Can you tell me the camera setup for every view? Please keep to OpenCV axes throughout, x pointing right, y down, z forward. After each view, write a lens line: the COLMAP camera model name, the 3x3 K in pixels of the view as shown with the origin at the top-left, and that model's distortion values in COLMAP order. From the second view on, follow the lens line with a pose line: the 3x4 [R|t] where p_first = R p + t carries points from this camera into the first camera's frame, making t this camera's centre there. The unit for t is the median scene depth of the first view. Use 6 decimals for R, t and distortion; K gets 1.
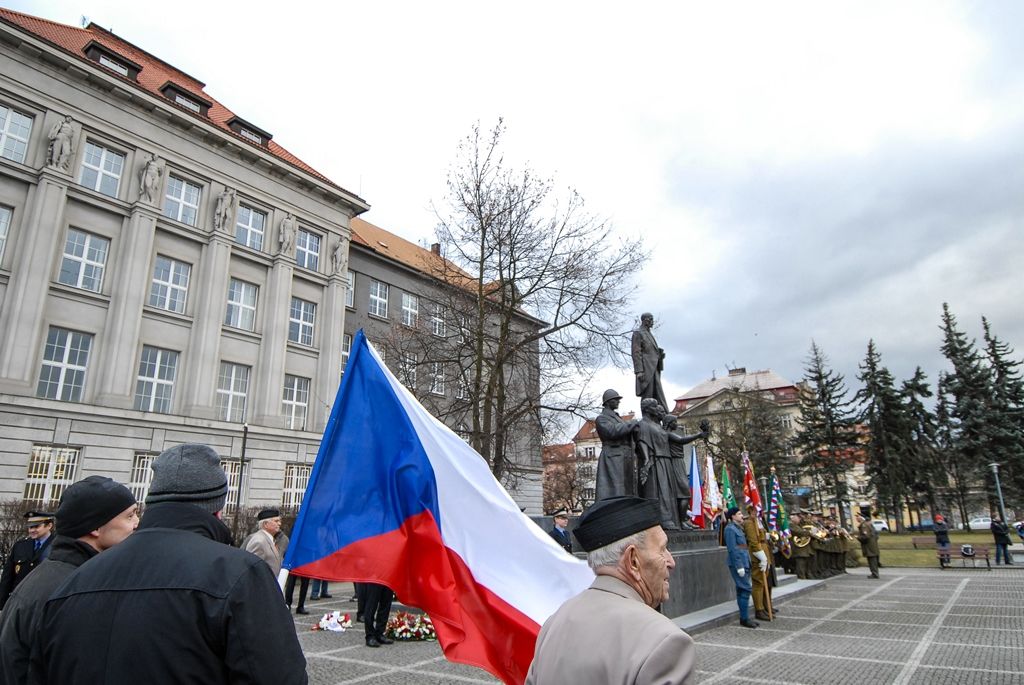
lens RADIAL K [[634.5, 0, 509.3], [0, 634.5, 347.3], [0, 0, 1]] dist [0.027879, 0.000068]
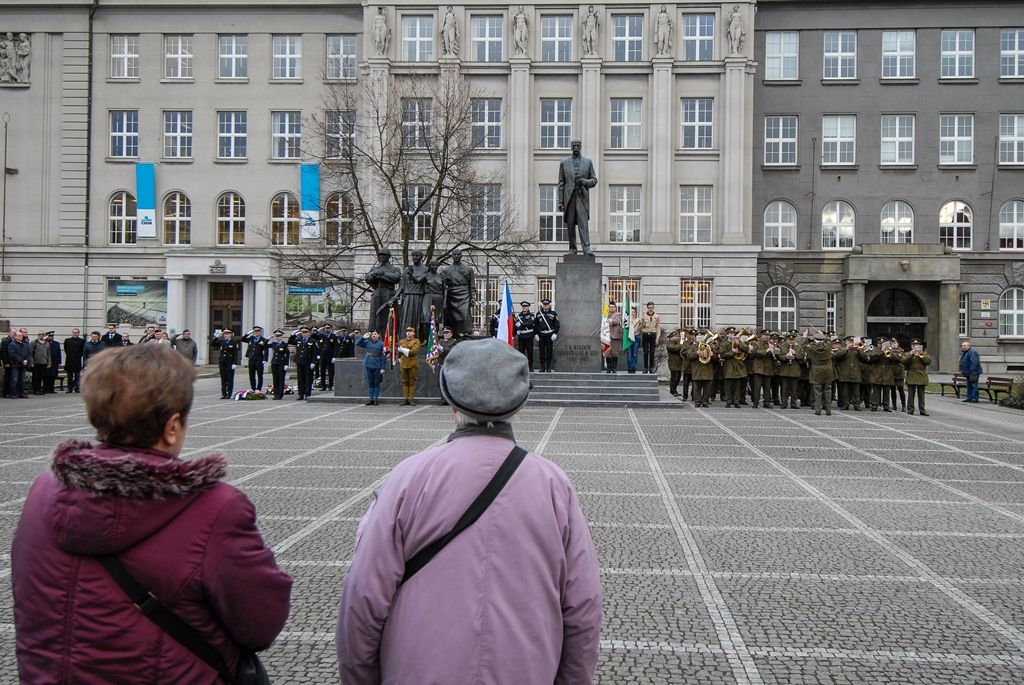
lens RADIAL K [[897.2, 0, 535.2], [0, 897.2, 330.5], [0, 0, 1]] dist [0.064734, -0.031501]
pose [[0.536973, 0.011921, -0.843515, 0.664905], [0.208008, 0.967157, 0.146085, 0.010091], [0.817553, -0.253902, 0.516857, 0.078276]]
